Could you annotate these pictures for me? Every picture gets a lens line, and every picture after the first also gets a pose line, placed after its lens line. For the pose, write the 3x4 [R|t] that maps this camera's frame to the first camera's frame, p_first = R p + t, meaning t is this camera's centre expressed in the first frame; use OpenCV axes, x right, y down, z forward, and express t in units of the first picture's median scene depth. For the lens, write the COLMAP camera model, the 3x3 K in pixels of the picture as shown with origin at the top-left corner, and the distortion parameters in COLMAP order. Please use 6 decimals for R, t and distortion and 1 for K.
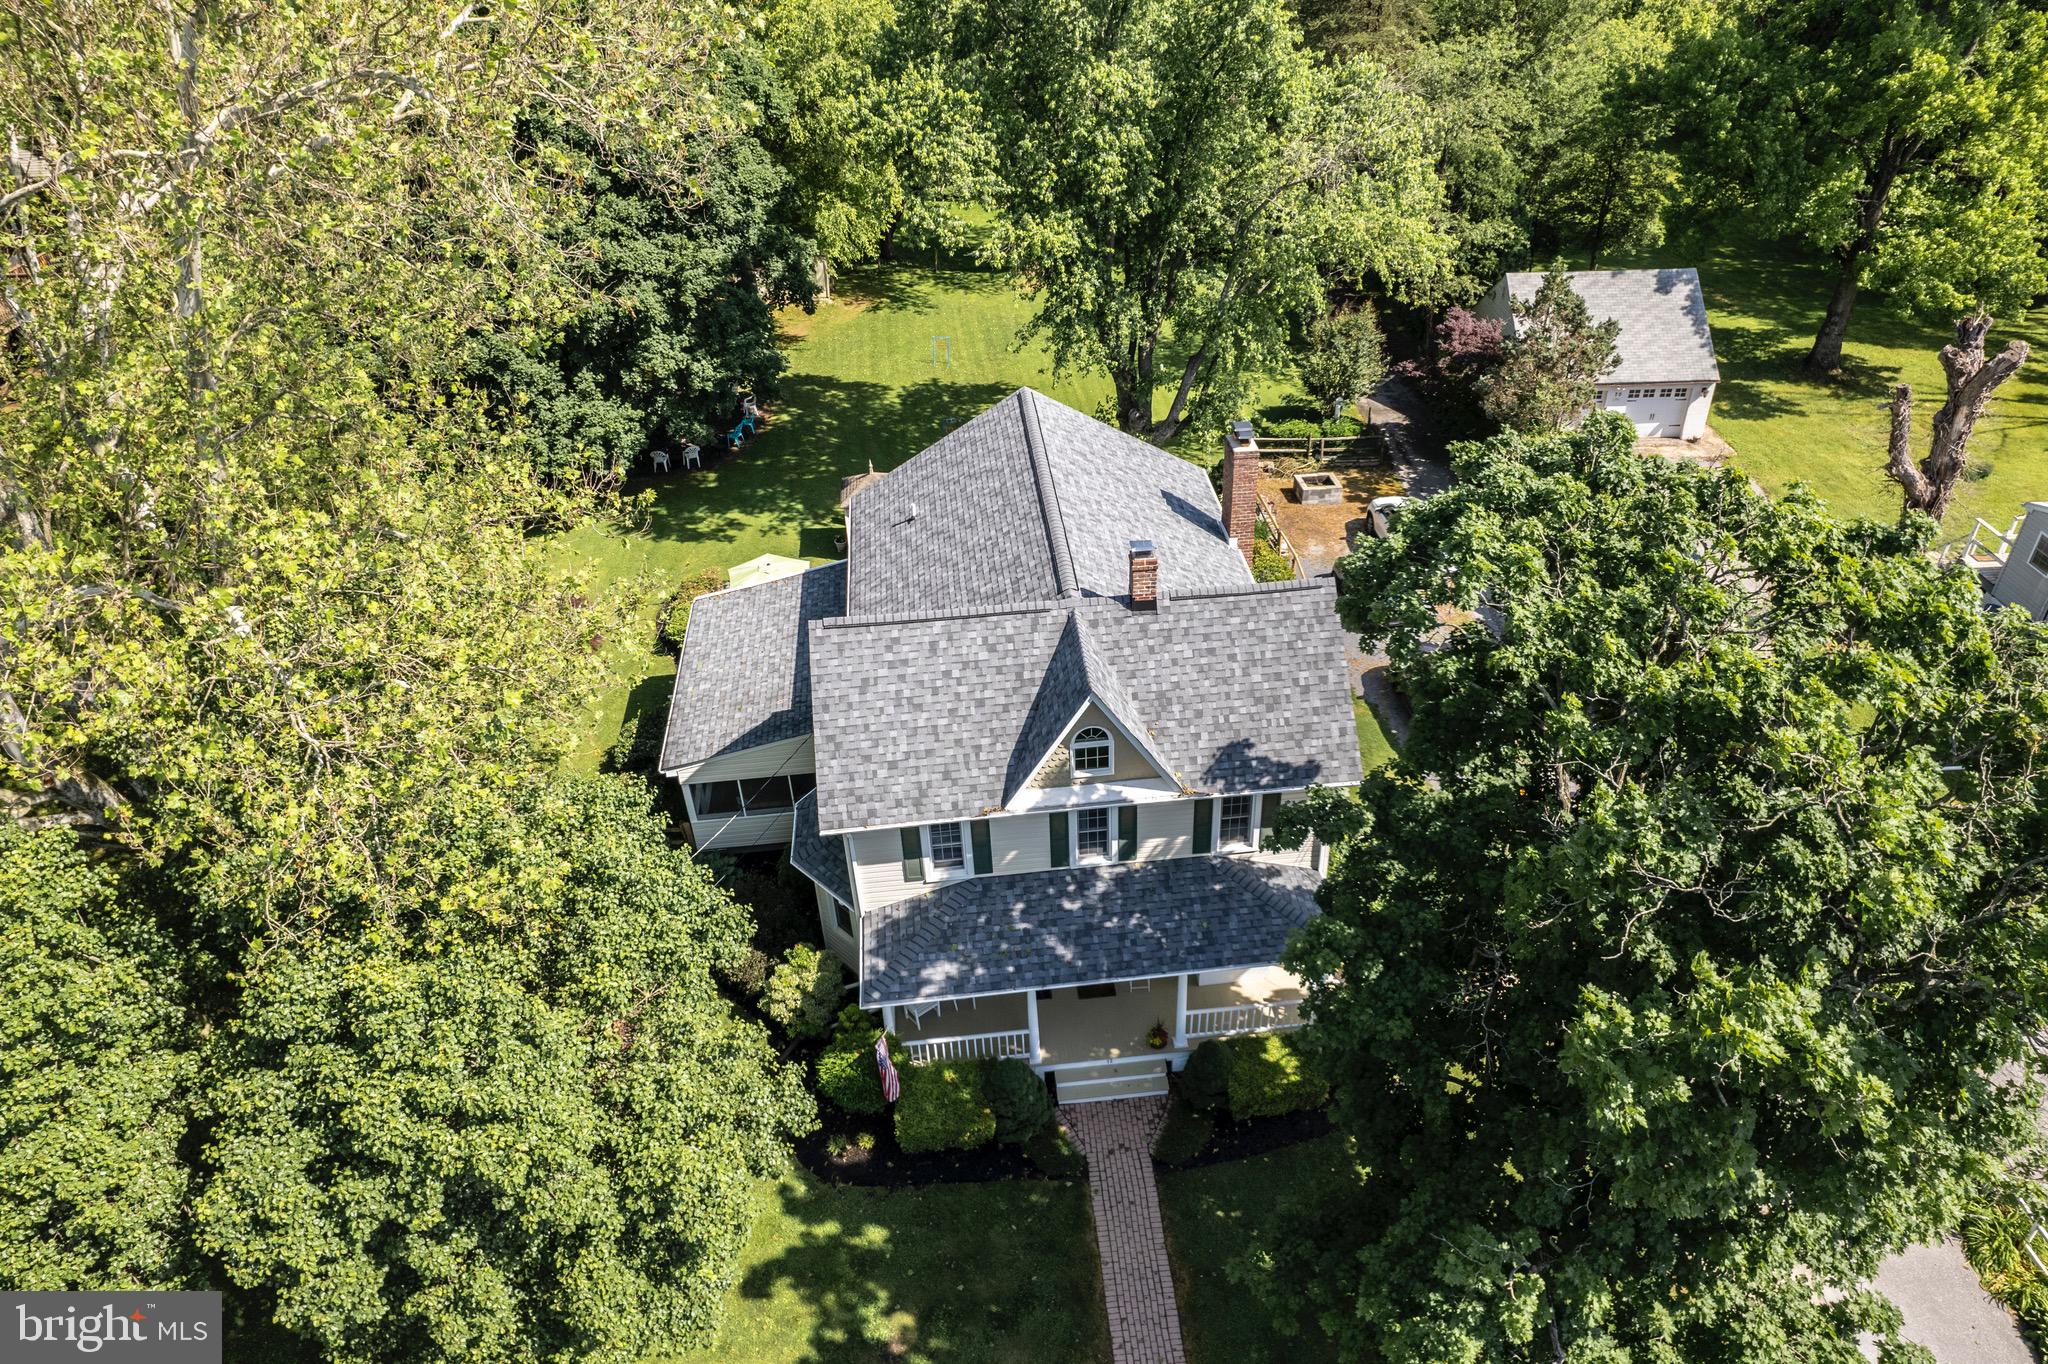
lens RADIAL K [[1333.1, 0, 1024.0], [0, 1333.1, 682.0], [0, 0, 1]] dist [-0.049368, 0.034551]
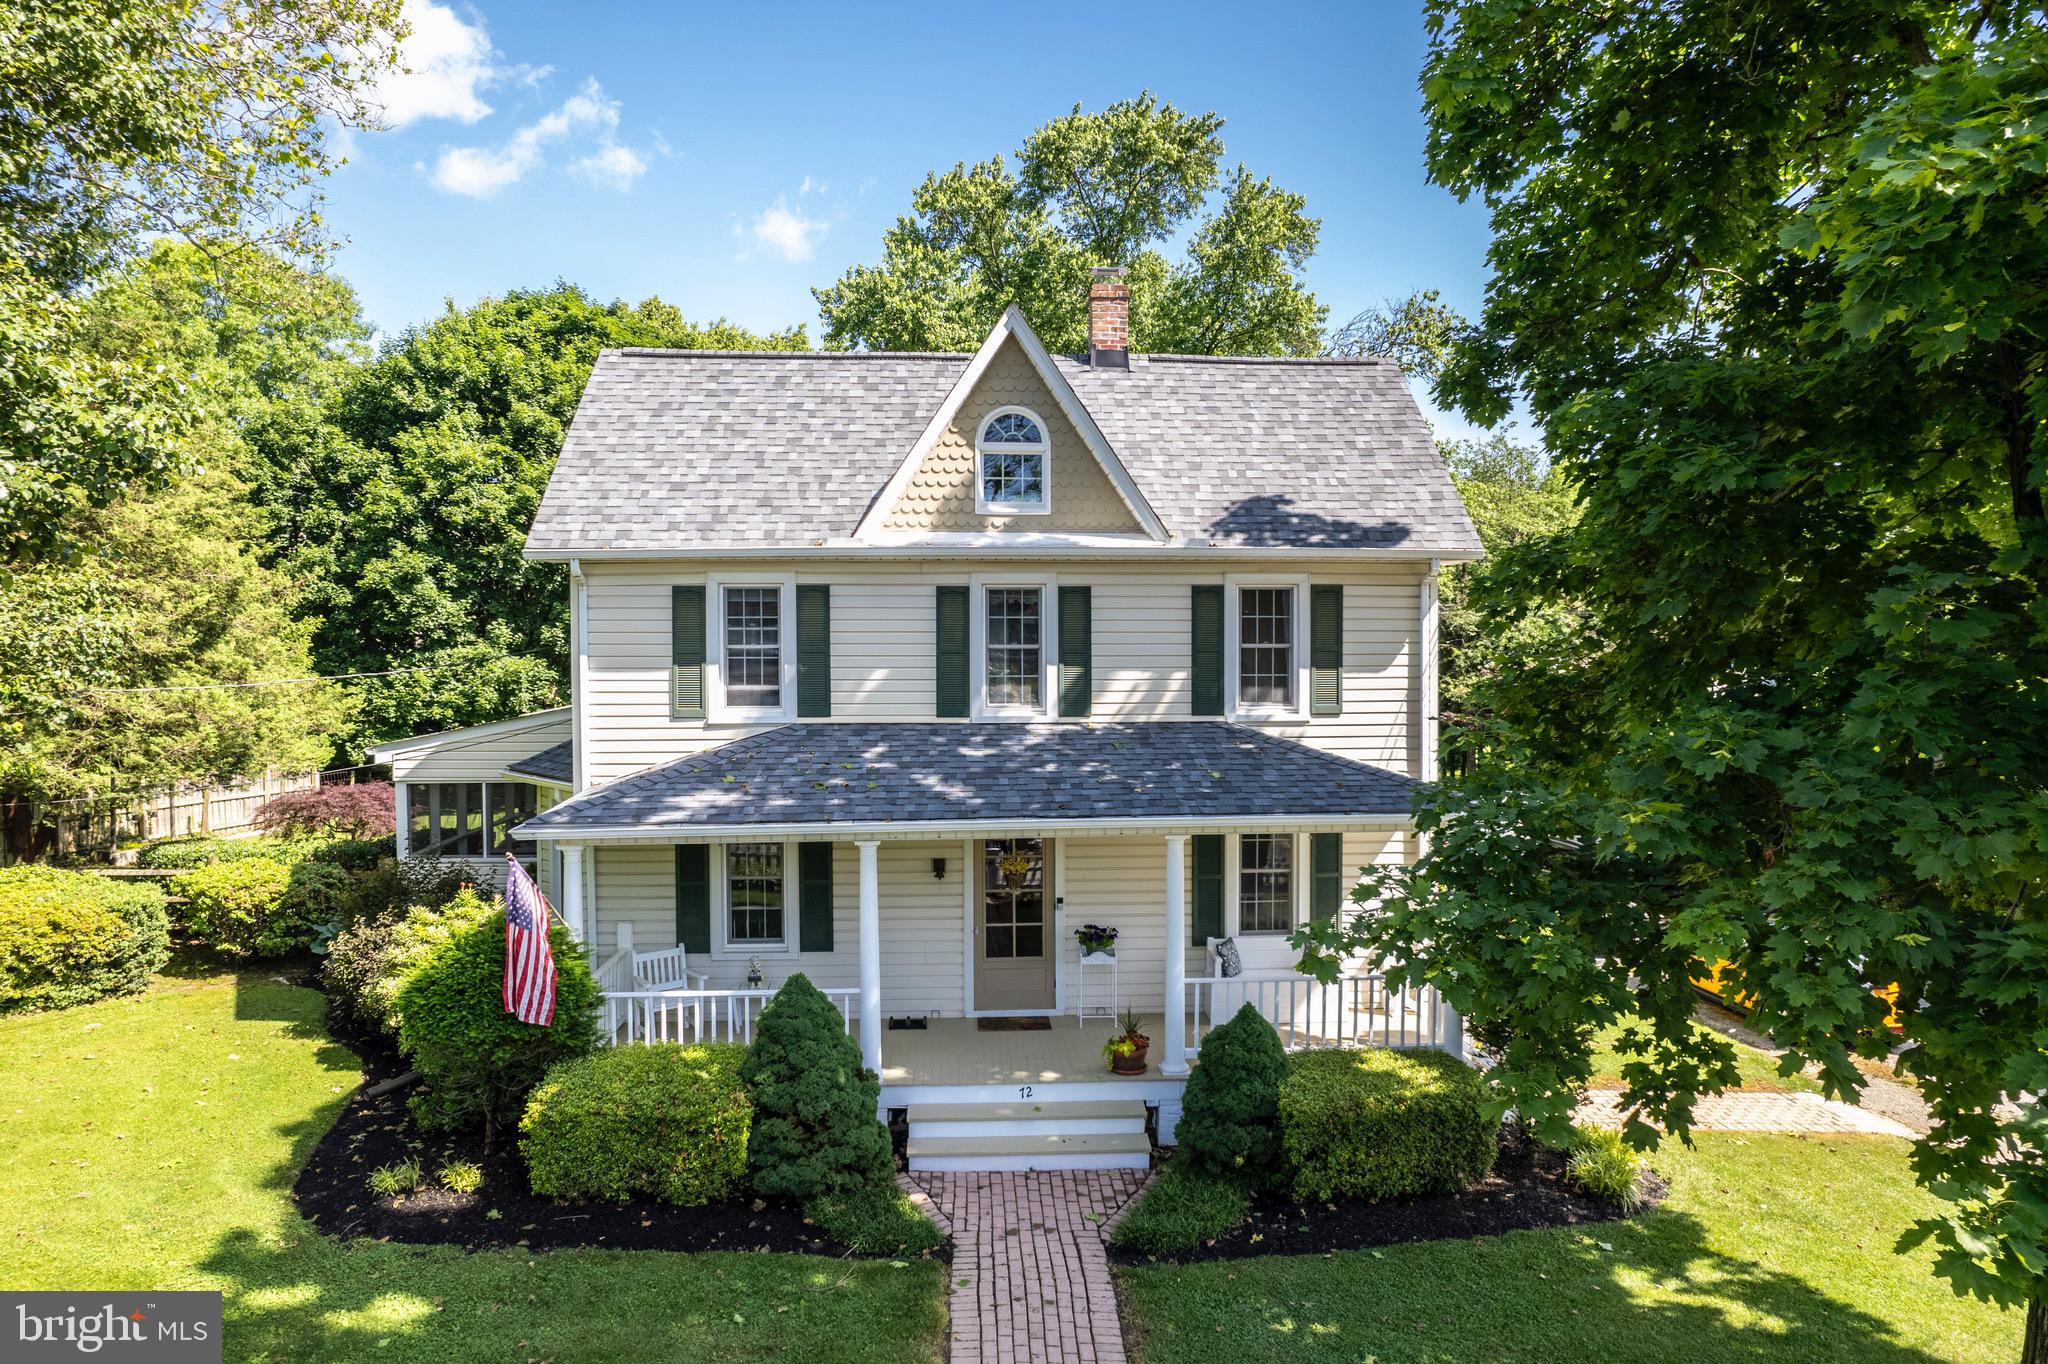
lens RADIAL K [[1303.4, 0, 1024.0], [0, 1303.4, 682.0], [0, 0, 1]] dist [-0.050414, 0.001468]
pose [[0.998579, 0.037049, -0.038299, 0.078550], [-0.052013, 0.833855, -0.549528, 0.432353], [0.011576, 0.550739, 0.834597, 0.550741]]
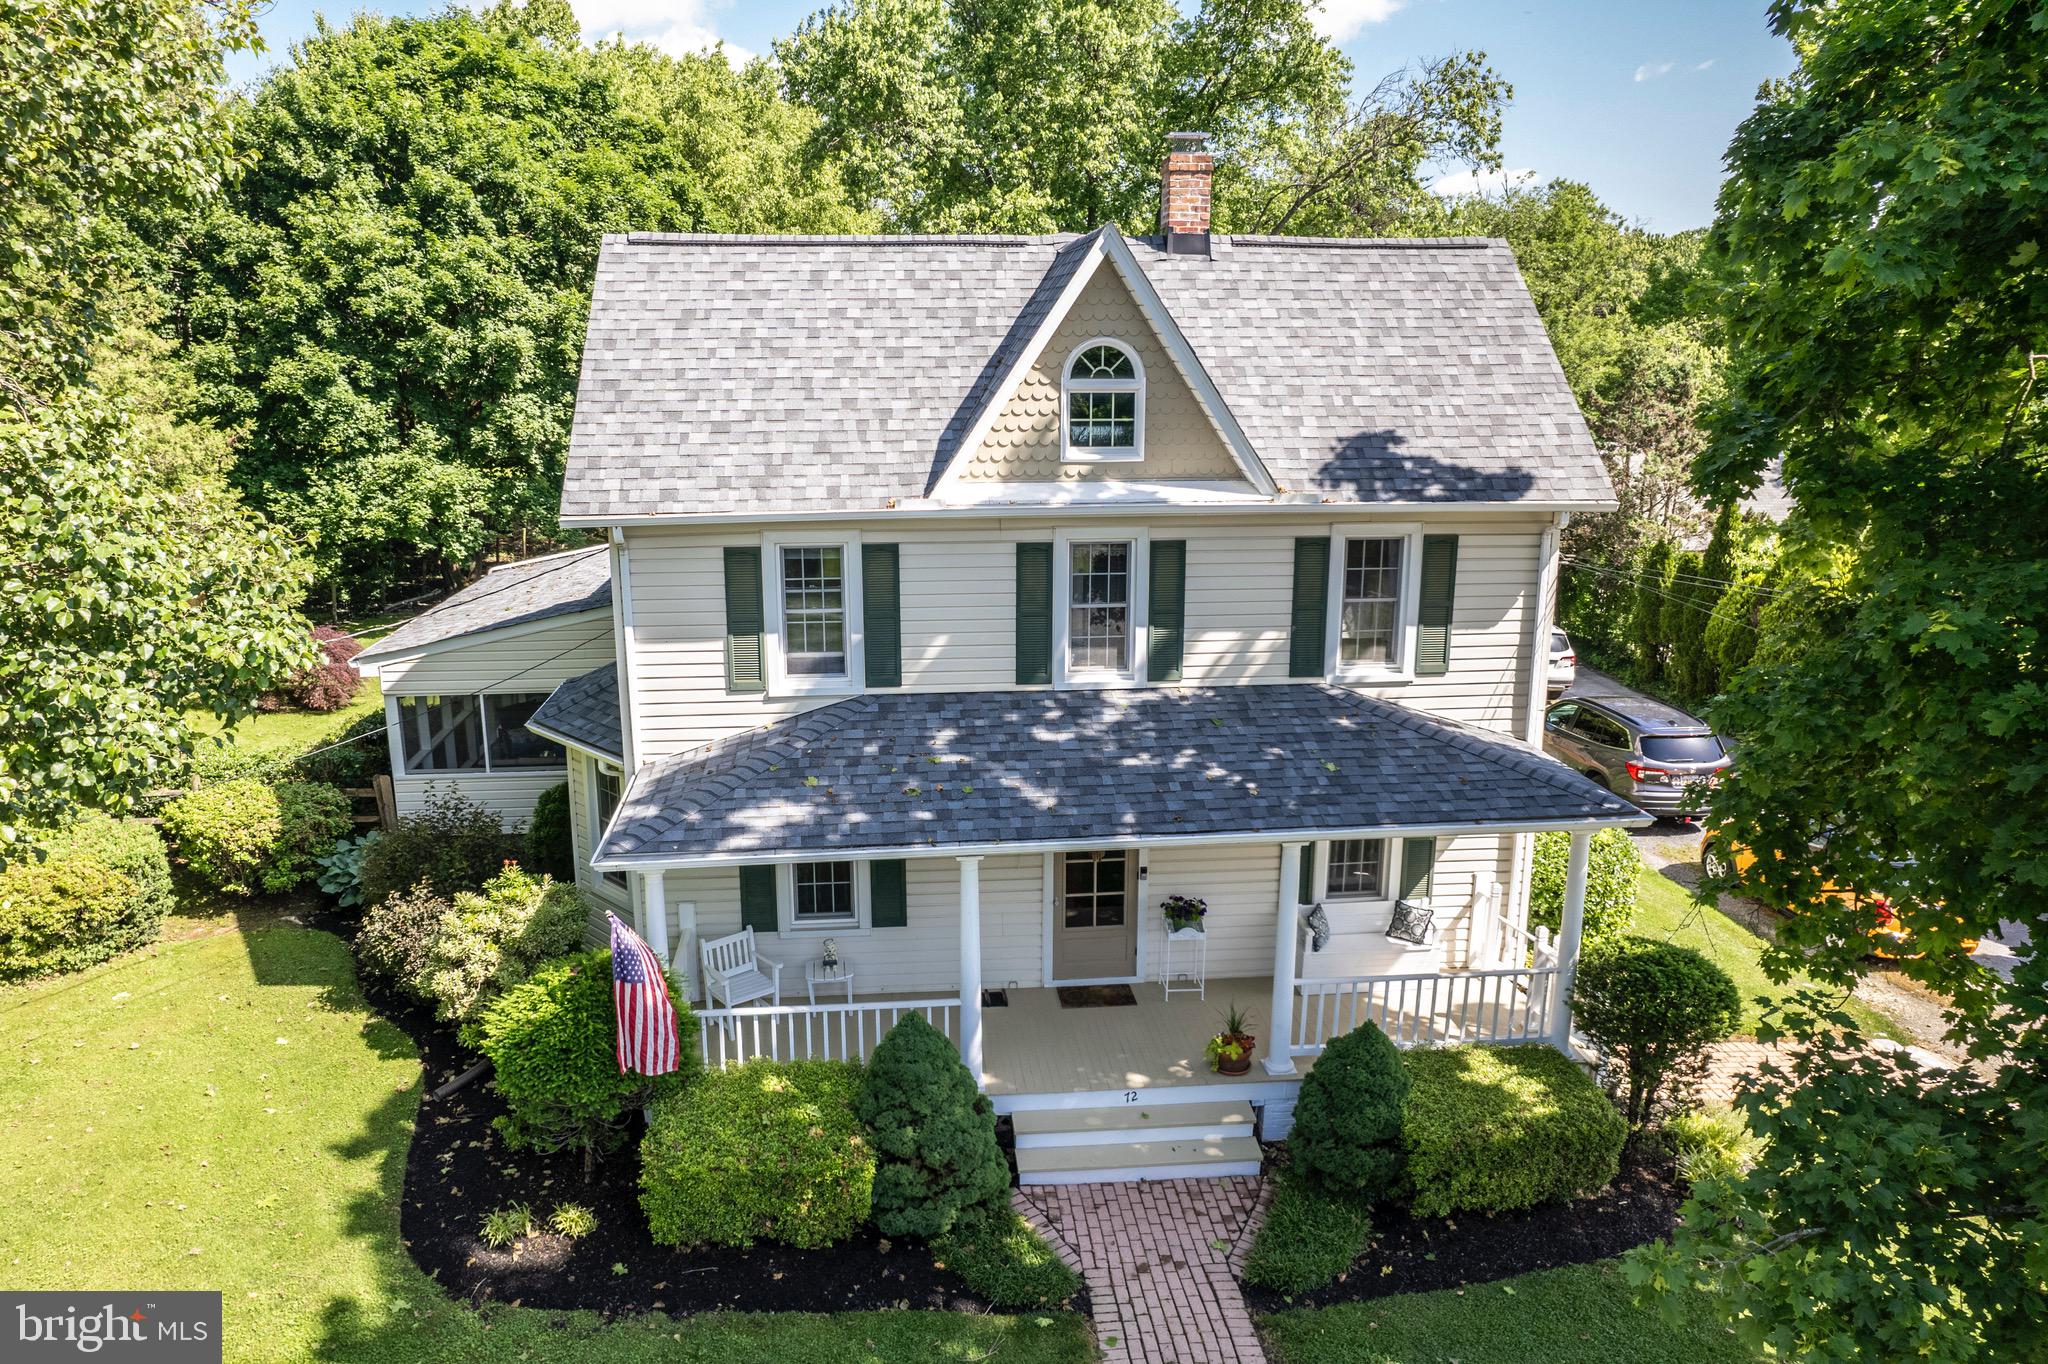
lens RADIAL K [[1376.8, 0, 971.3], [0, 1376.8, 681.1], [0, 0, 1]] dist [-0.049374, 0.000863]
pose [[0.999346, 0.035385, -0.007468, 0.007242], [-0.035653, 0.929416, -0.367308, 0.339647], [-0.006057, 0.367334, 0.930069, 0.519259]]
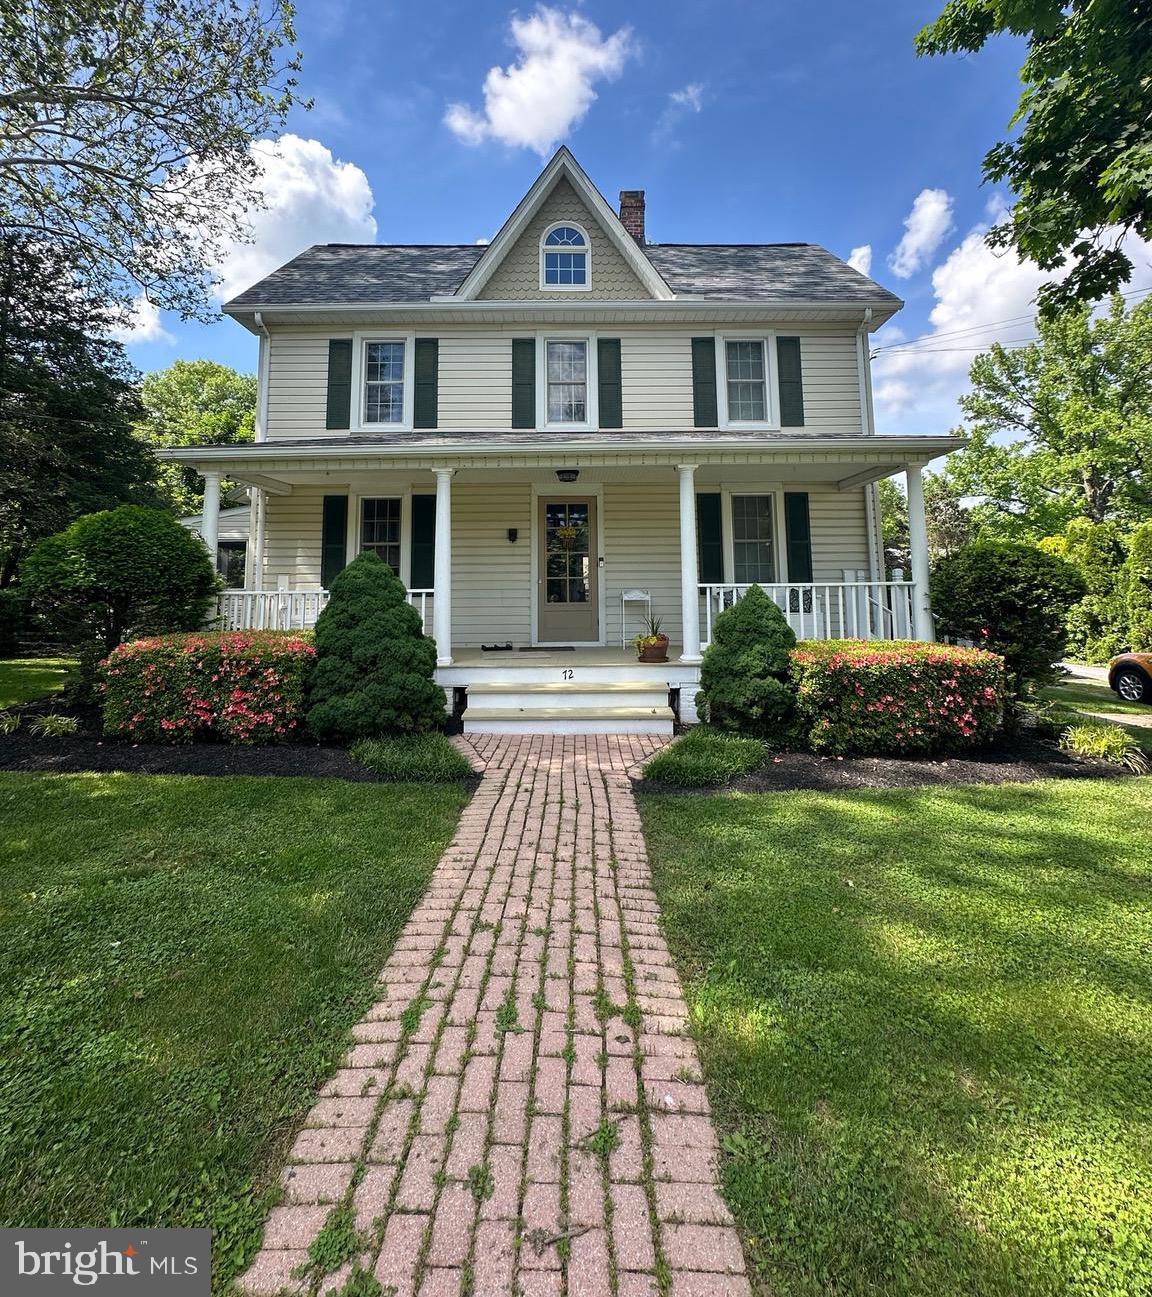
lens RADIAL K [[610.3, 0, 576.7], [0, 610.3, 527.2], [0, 0, 1]] dist [-0.001207, -0.000119]
pose [[0.995978, 0.021065, -0.087086, 0.092460], [-0.073097, 0.753106, -0.653826, 0.422910], [0.051812, 0.657562, 0.751617, 0.787596]]
